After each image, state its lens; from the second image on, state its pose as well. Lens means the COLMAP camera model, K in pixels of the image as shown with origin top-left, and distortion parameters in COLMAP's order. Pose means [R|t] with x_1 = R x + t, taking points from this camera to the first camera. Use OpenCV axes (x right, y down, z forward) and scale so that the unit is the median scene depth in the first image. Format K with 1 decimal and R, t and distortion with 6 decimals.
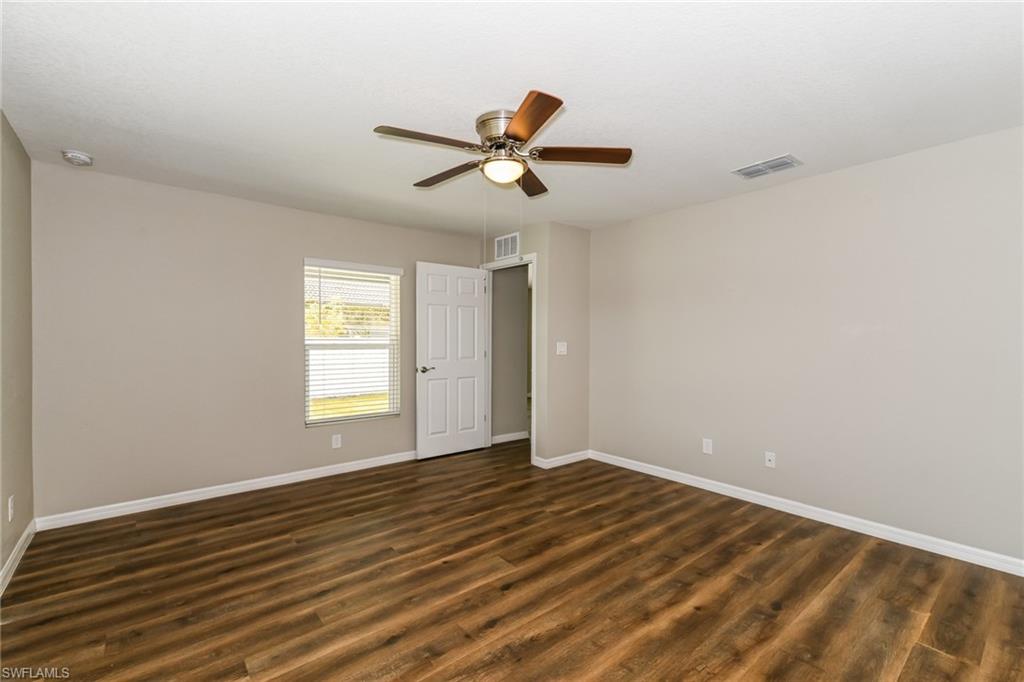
lens RADIAL K [[441.0, 0, 512.0], [0, 441.0, 341.0], [0, 0, 1]] dist [0.000337, -0.000221]
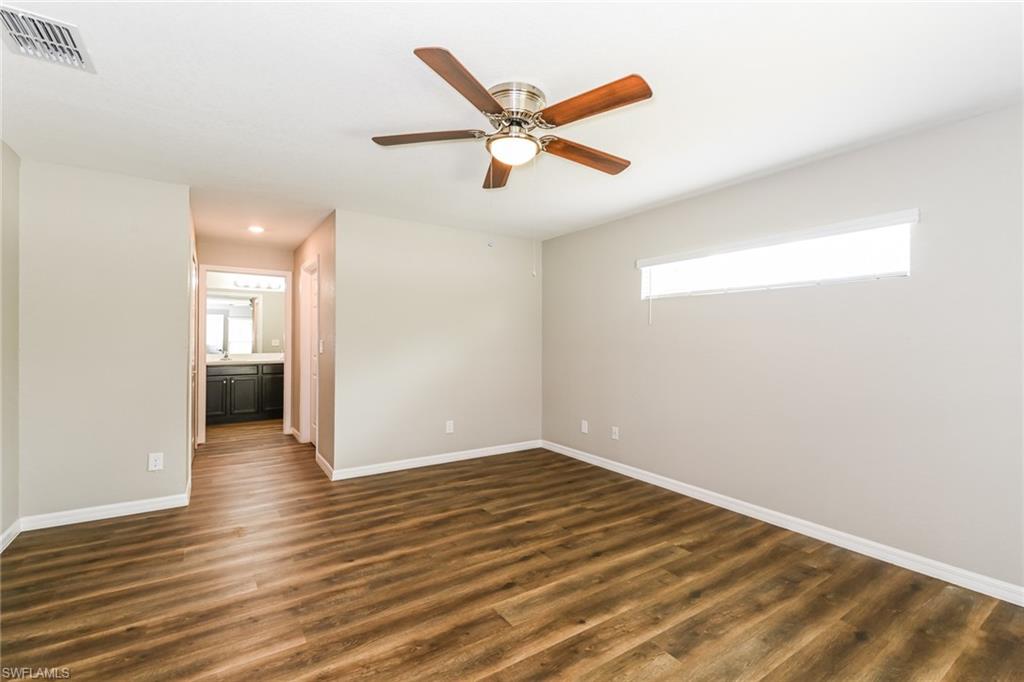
lens RADIAL K [[441.0, 0, 512.0], [0, 441.0, 341.0], [0, 0, 1]] dist [0.000337, -0.000221]
pose [[-0.995217, -0.009437, 0.097233, -0.109571], [-0.008901, 0.999943, 0.005939, 0.004355], [-0.097284, 0.005045, -0.995244, 1.959514]]
